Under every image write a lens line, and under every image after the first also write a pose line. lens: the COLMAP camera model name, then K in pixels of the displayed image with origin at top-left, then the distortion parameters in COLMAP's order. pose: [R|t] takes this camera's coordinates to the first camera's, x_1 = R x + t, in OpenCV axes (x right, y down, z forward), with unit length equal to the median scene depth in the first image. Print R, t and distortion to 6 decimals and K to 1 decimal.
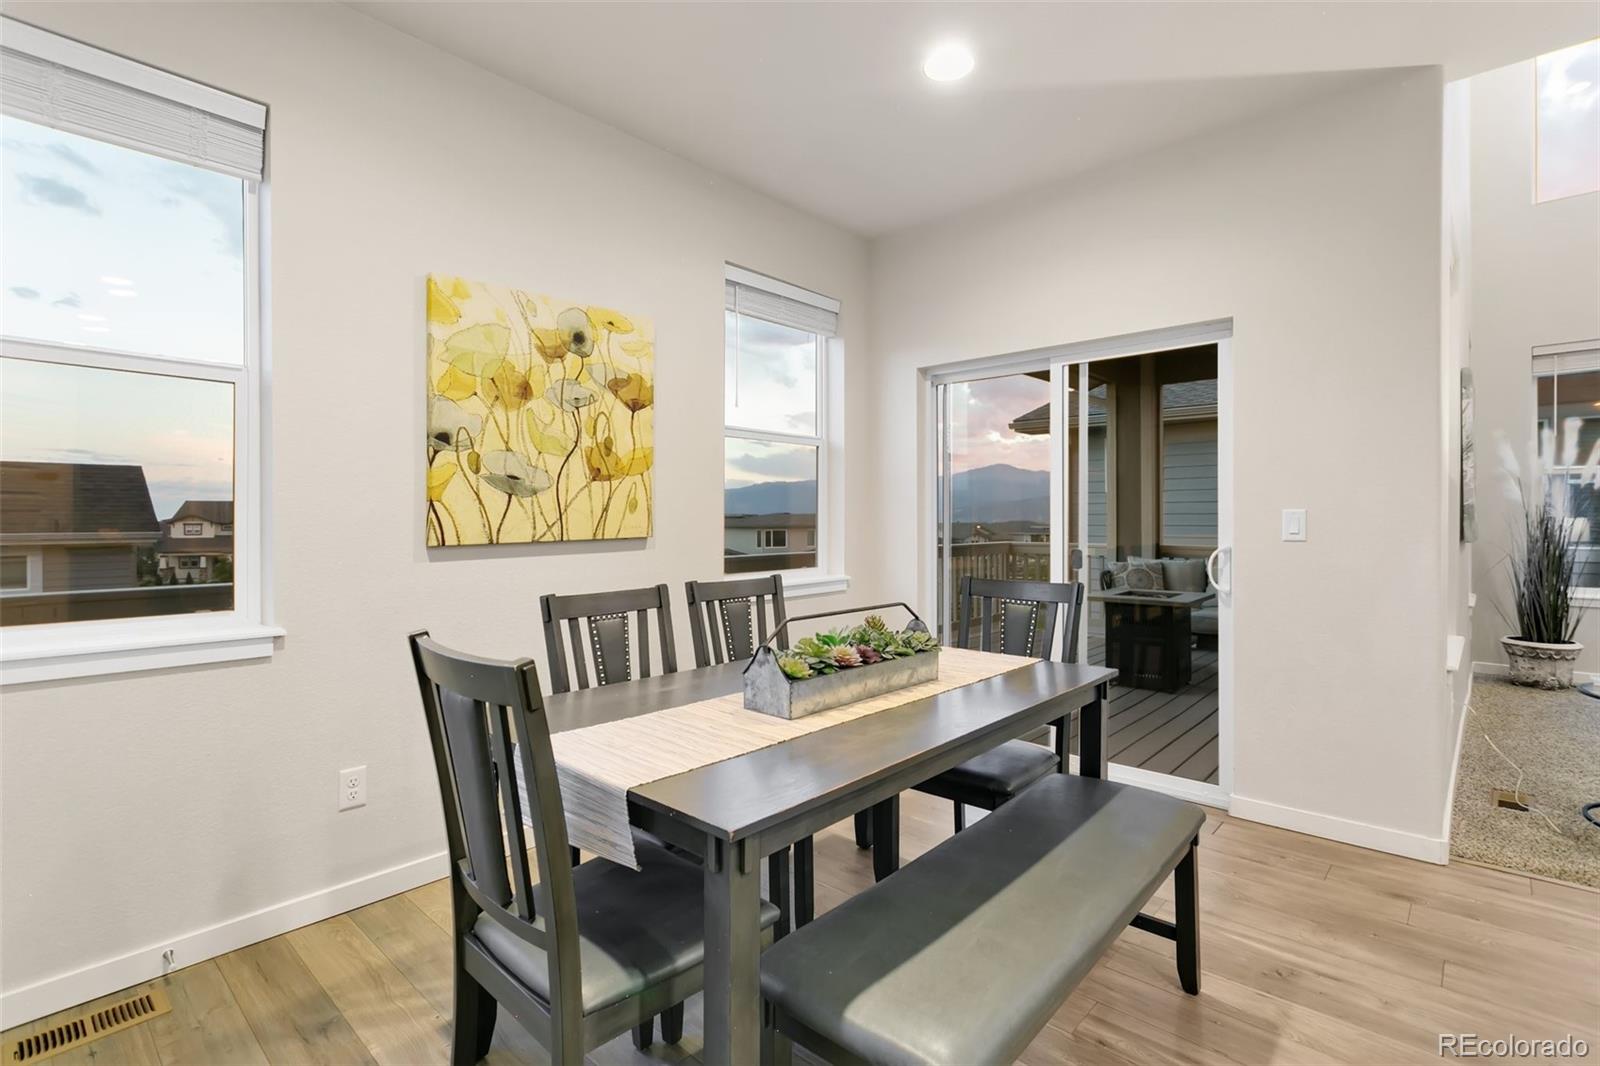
lens RADIAL K [[762.0, 0, 800.1], [0, 762.0, 525.9], [0, 0, 1]] dist [-0.000692, 0.003286]
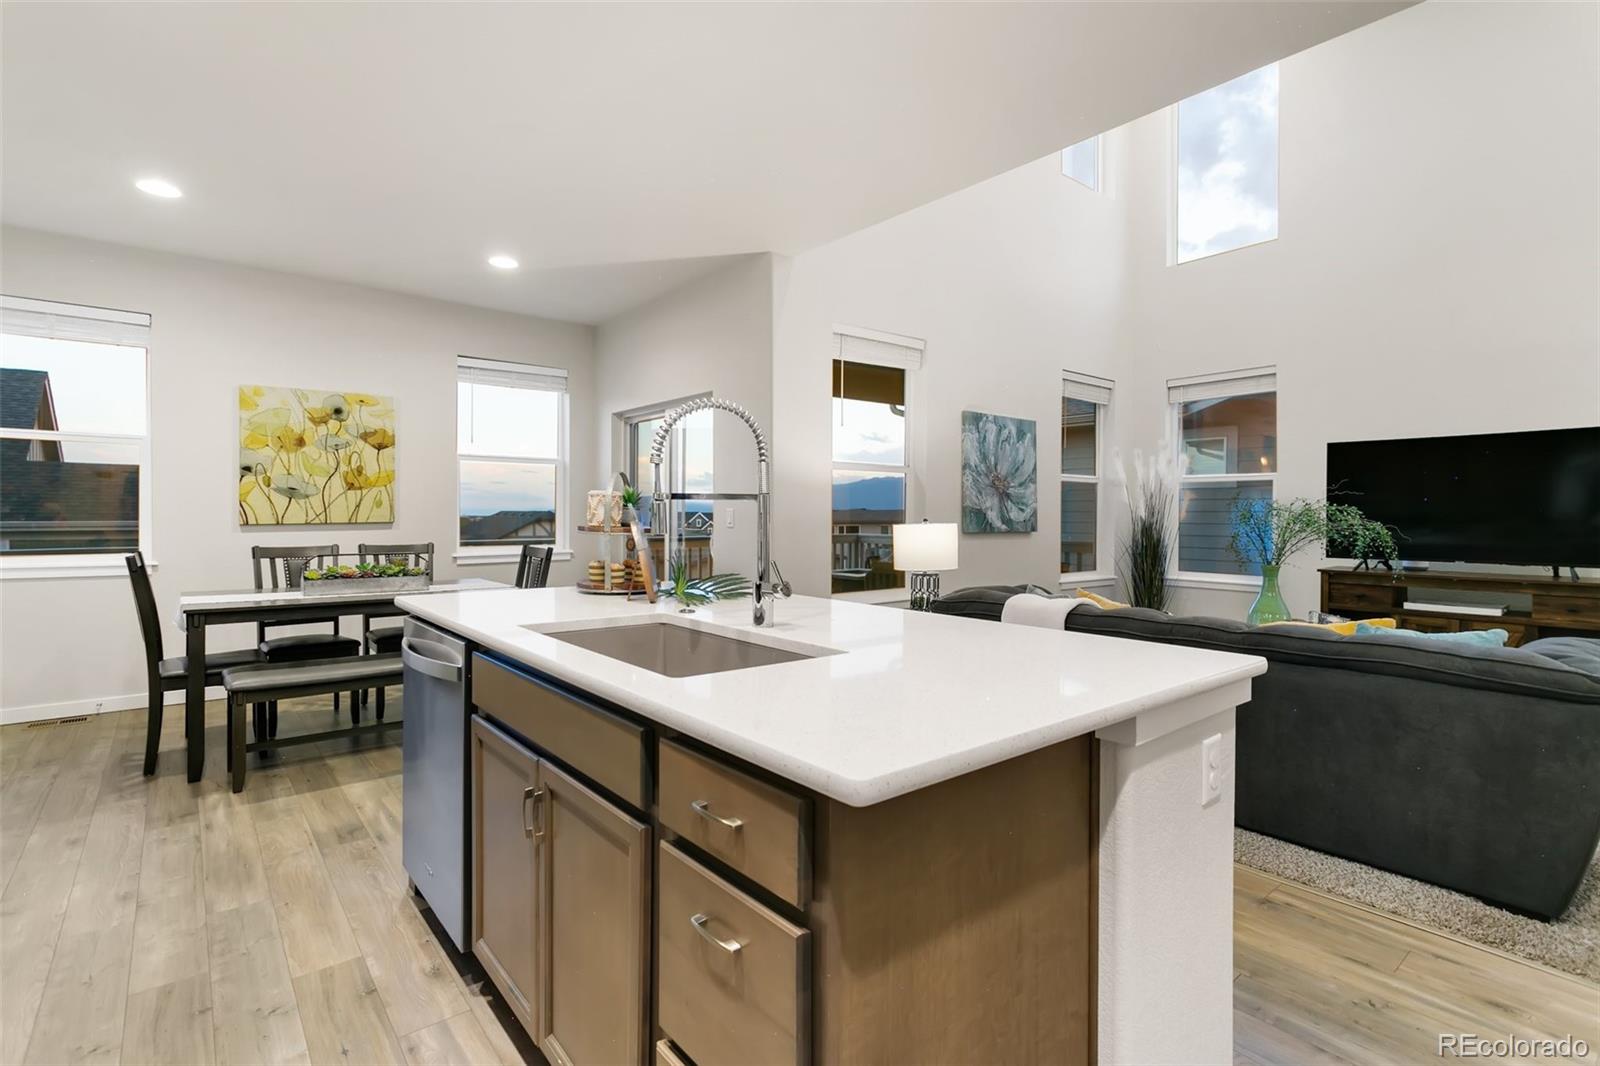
lens RADIAL K [[762.0, 0, 791.3], [0, 762.0, 524.6], [0, 0, 1]] dist [-0.000692, 0.003286]
pose [[0.987873, 0.010234, -0.154926, 1.063305], [-0.009724, 0.999945, 0.004048, 0.004941], [0.154959, -0.002492, 0.987918, -0.625526]]
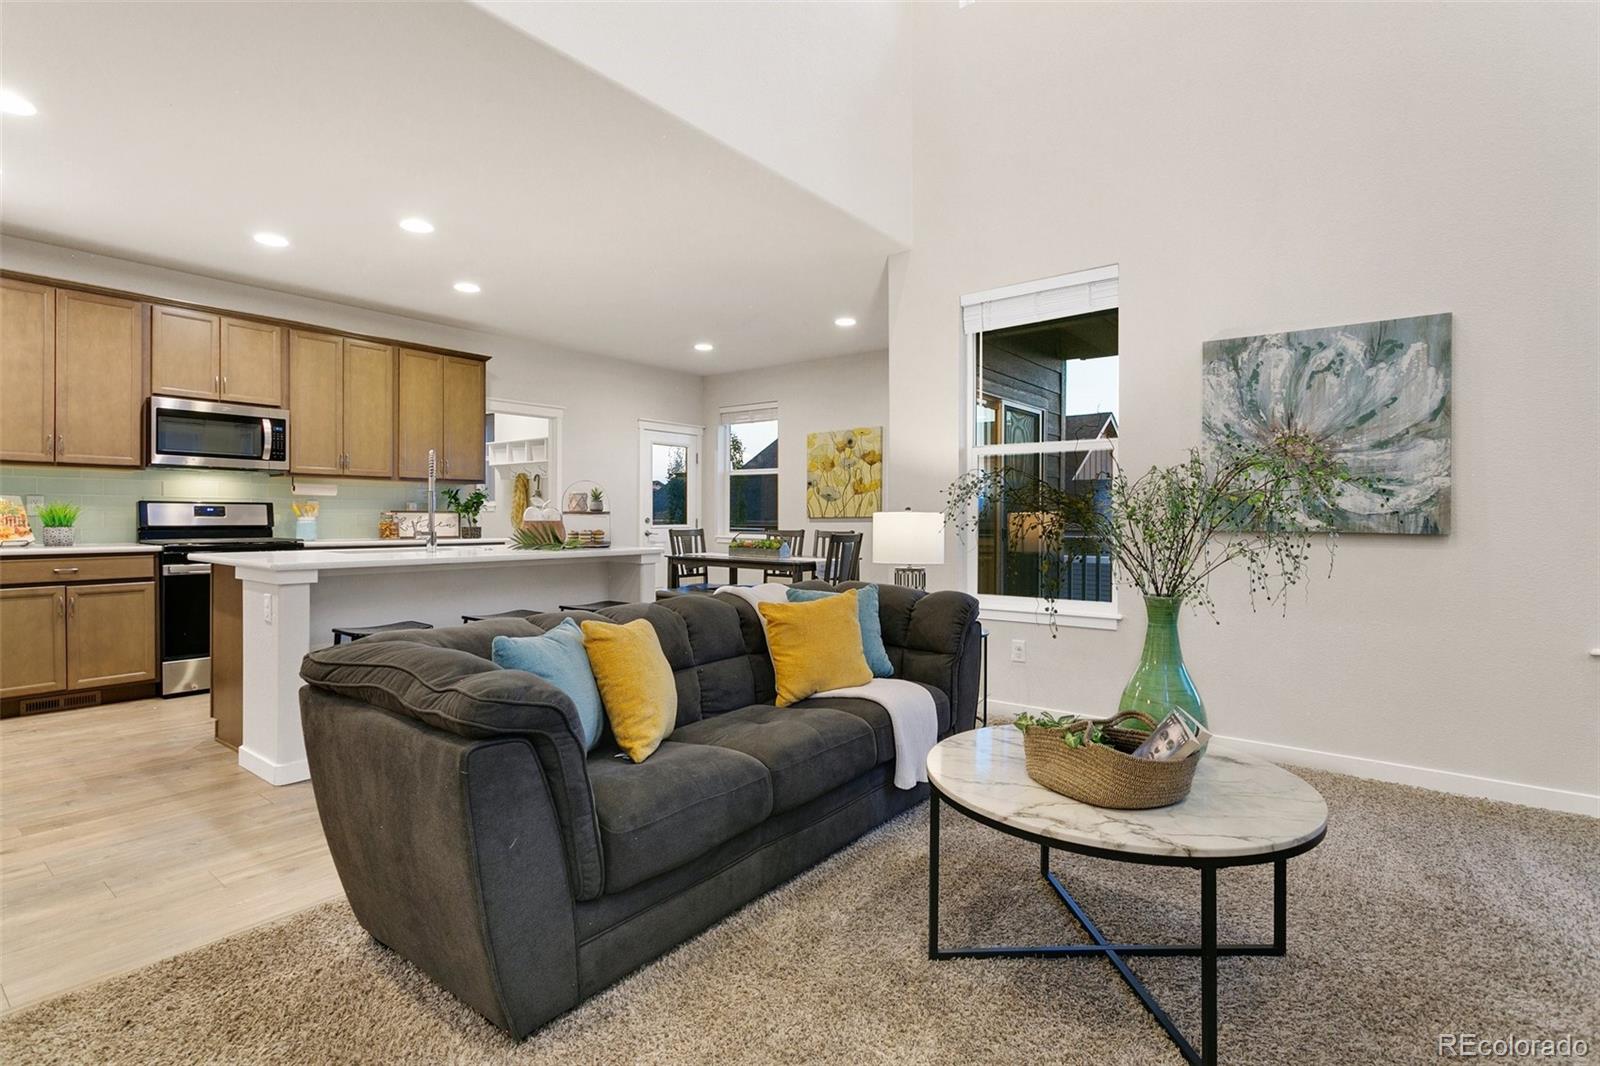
lens RADIAL K [[762.0, 0, 800.2], [0, 762.0, 512.8], [0, 0, 1]] dist [-0.000692, 0.003286]
pose [[0.085441, -0.000314, -0.996343, 2.393971], [-0.015886, 0.999872, -0.001677, 0.011918], [0.996217, 0.015971, 0.085425, 0.603358]]
